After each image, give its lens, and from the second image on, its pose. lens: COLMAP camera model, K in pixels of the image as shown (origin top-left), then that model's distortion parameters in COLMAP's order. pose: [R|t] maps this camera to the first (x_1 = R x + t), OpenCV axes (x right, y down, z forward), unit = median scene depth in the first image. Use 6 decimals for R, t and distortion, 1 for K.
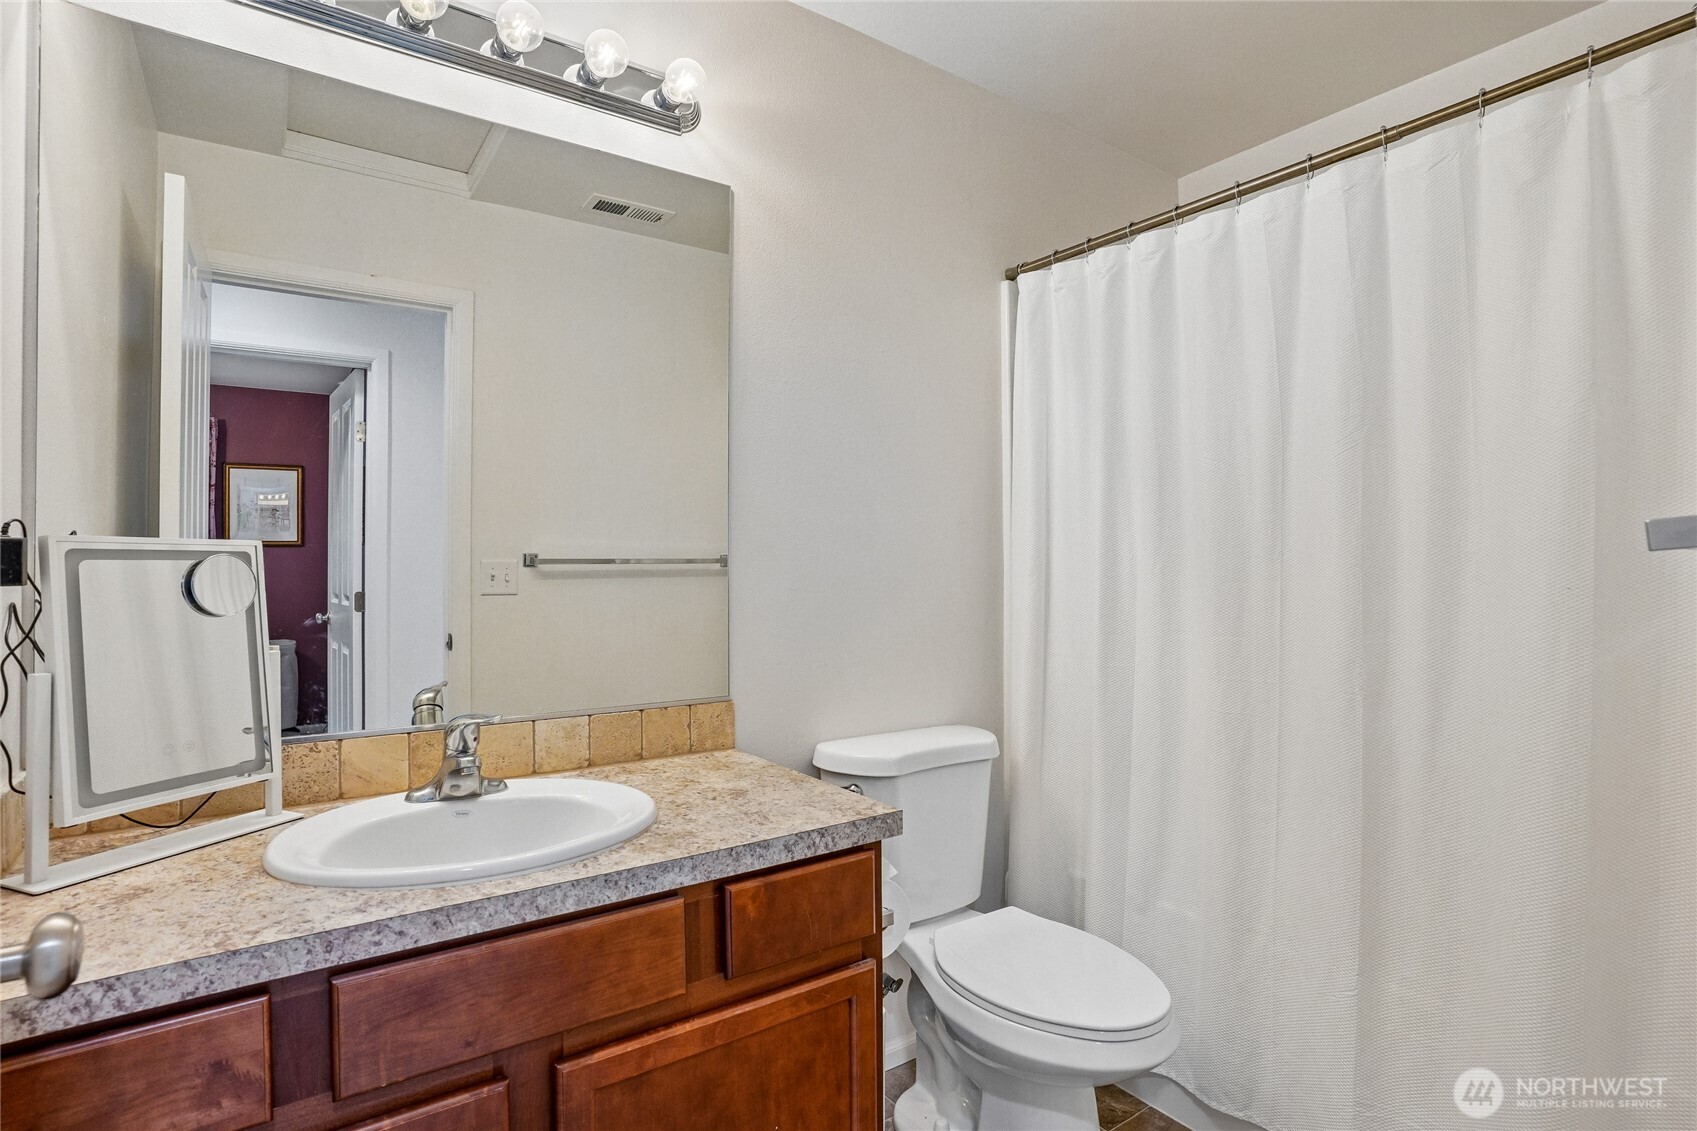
lens RADIAL K [[847.4, 0, 854.8], [0, 847.4, 572.7], [0, 0, 1]] dist [-0.027989, 0.003532]
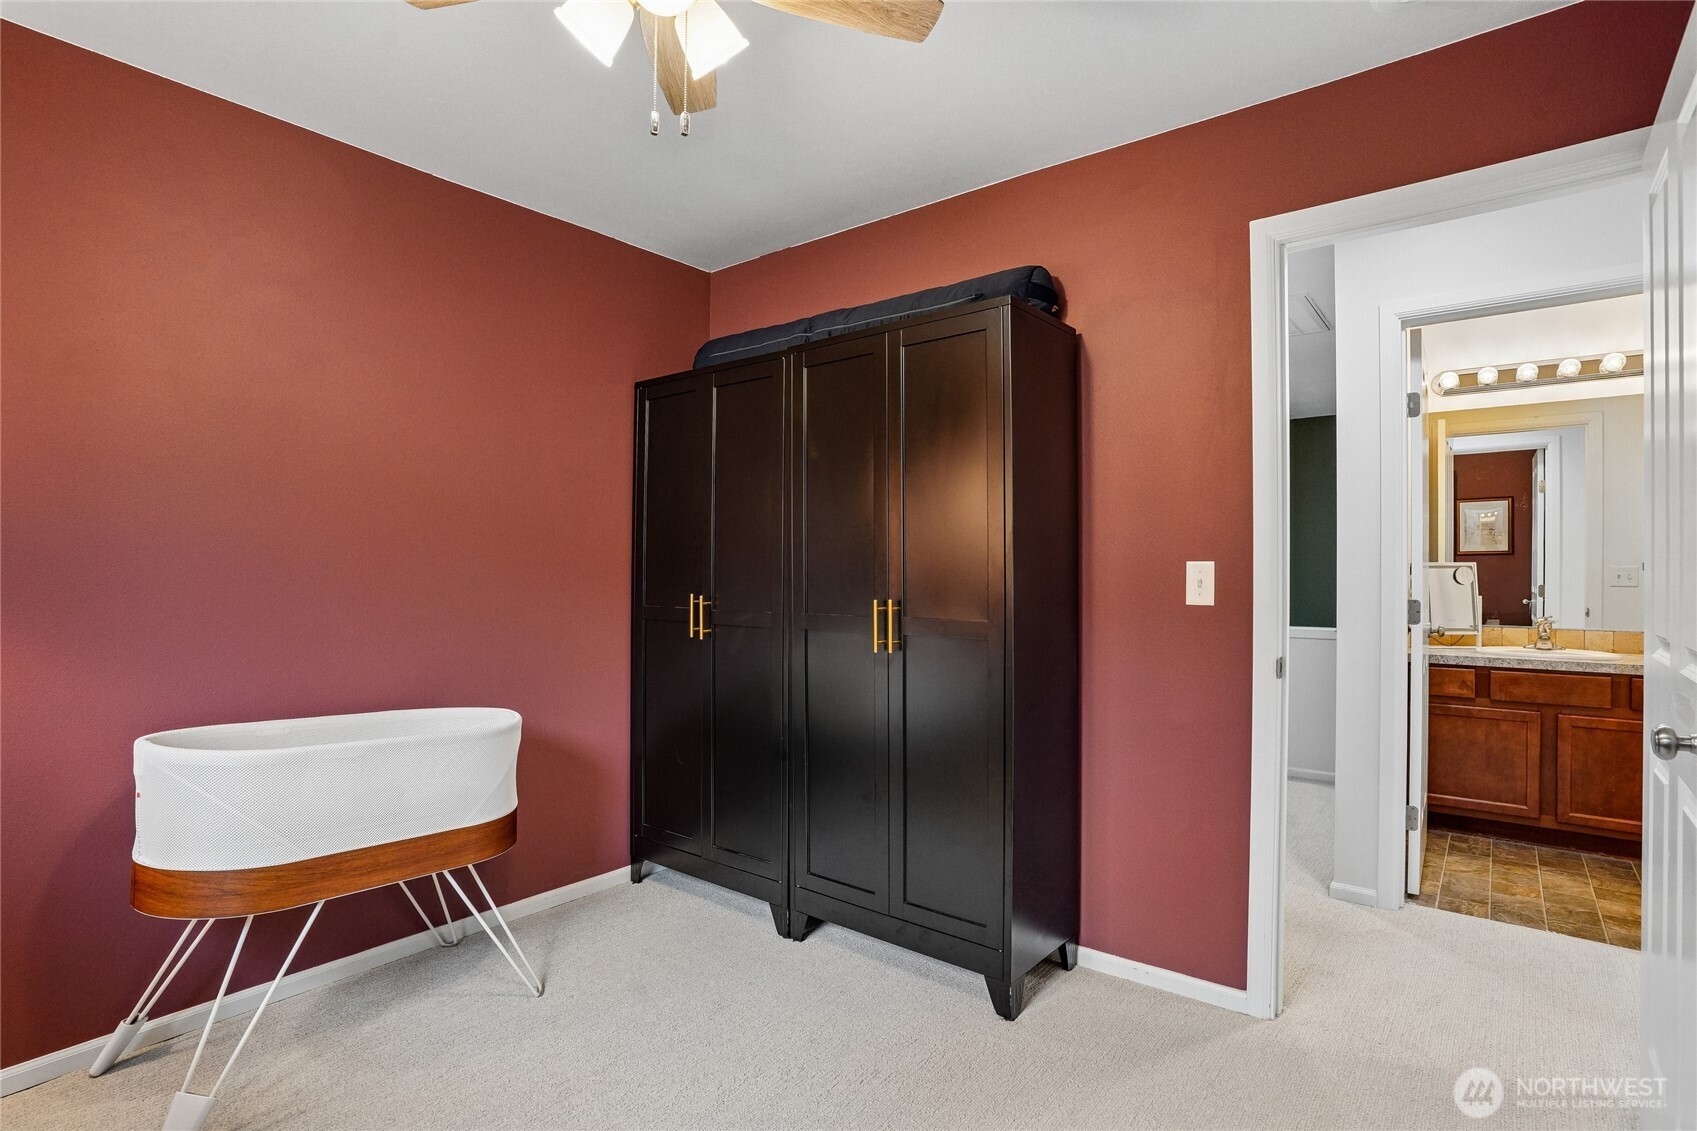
lens RADIAL K [[847.4, 0, 852.3], [0, 847.4, 573.4], [0, 0, 1]] dist [-0.027989, 0.003532]
pose [[0.299198, 0.002453, -0.954188, 1.747272], [-0.002730, 0.999995, 0.001715, 0.005933], [0.954187, 0.002092, 0.299203, -2.400543]]
